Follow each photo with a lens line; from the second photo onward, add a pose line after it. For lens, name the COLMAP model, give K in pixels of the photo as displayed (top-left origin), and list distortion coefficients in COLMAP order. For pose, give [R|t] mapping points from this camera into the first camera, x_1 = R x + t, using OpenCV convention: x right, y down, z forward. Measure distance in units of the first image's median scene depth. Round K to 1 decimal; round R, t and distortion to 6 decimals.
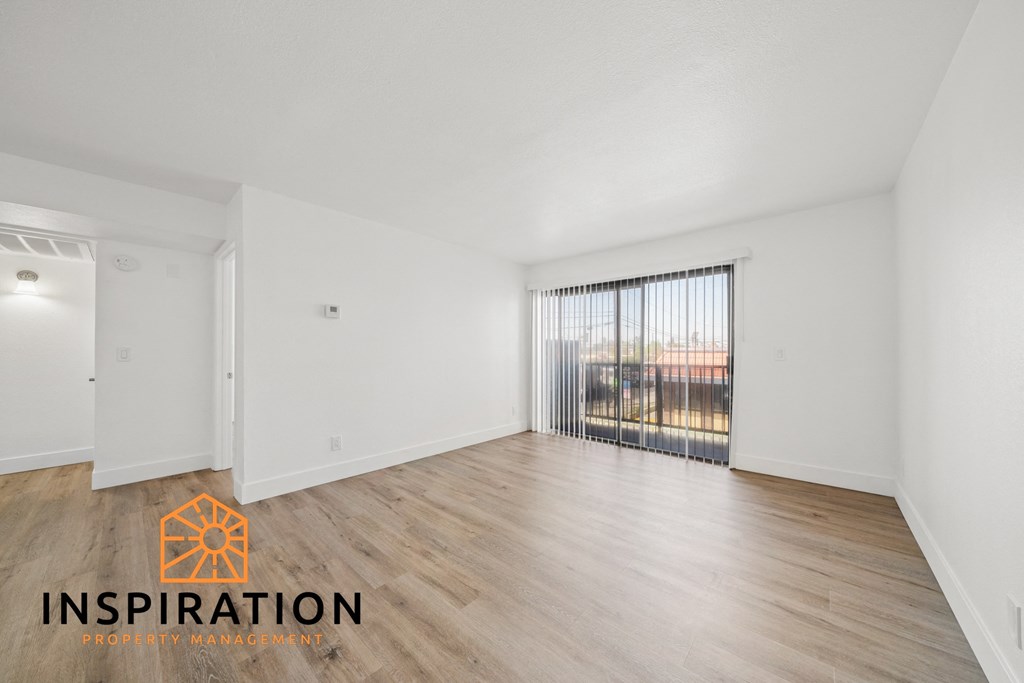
lens RADIAL K [[350.7, 0, 509.2], [0, 350.7, 348.1], [0, 0, 1]] dist [-0.014630, 0.000464]
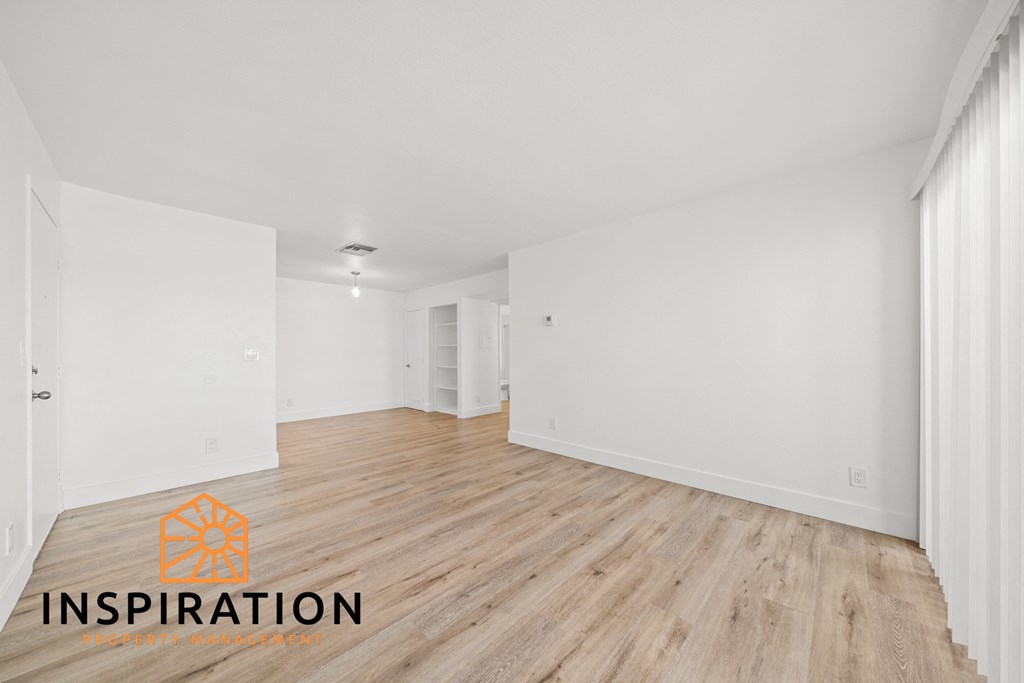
lens RADIAL K [[350.7, 0, 514.0], [0, 350.7, 349.5], [0, 0, 1]] dist [-0.014630, 0.000464]
pose [[-0.025404, -0.007376, -0.999650, 0.802463], [0.007601, 0.999942, -0.007571, 0.009814], [0.999648, -0.007791, -0.025346, 0.903080]]
